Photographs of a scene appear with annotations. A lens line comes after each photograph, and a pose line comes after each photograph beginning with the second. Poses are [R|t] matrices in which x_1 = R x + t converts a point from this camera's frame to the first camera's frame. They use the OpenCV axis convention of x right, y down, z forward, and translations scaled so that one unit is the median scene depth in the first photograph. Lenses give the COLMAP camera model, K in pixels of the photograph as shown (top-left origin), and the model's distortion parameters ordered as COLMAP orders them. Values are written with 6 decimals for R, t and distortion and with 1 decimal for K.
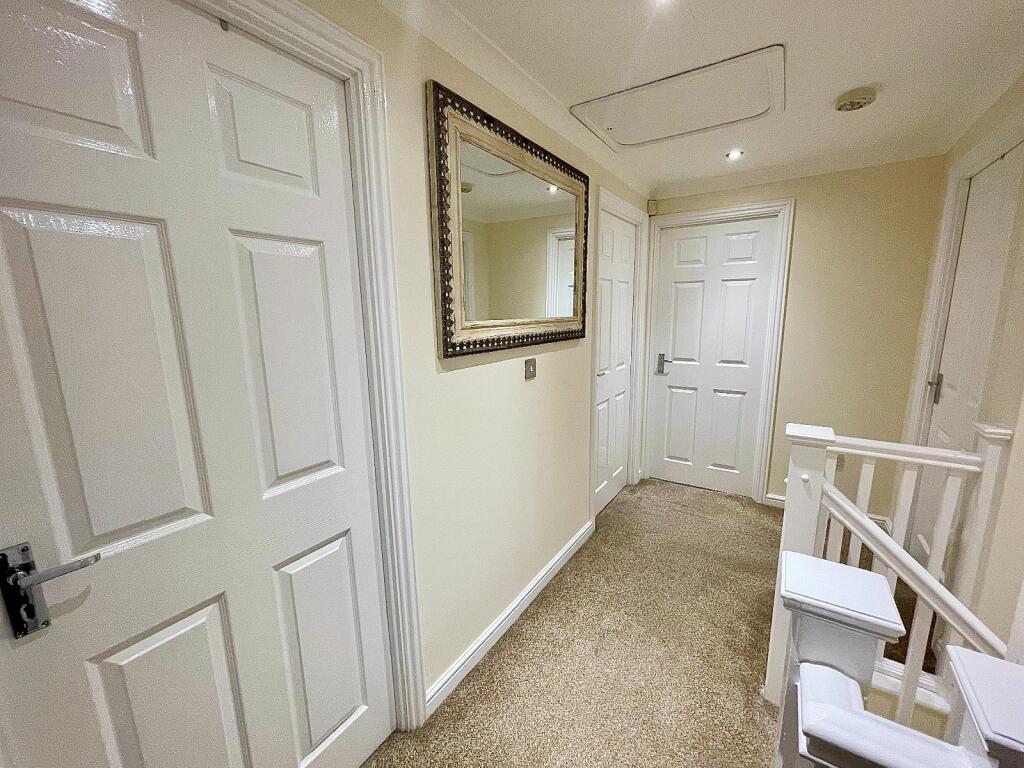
lens RADIAL K [[412.0, 0, 510.8], [0, 412.0, 386.2], [0, 0, 1]] dist [-0.015057, 0.006879]
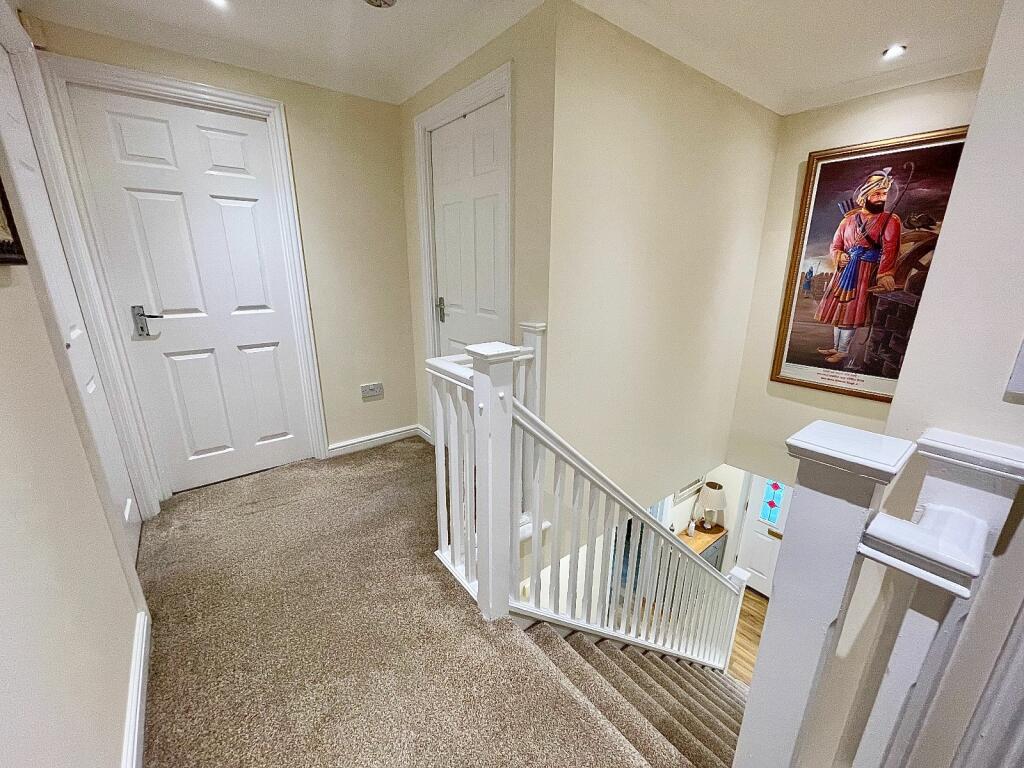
lens RADIAL K [[412.0, 0, 510.8], [0, 412.0, 386.2], [0, 0, 1]] dist [-0.015057, 0.006879]
pose [[0.306109, -0.253846, 0.917529, -0.072708], [0.161283, 0.963691, 0.212810, -0.001140], [-0.938235, 0.082838, 0.335936, 0.284592]]
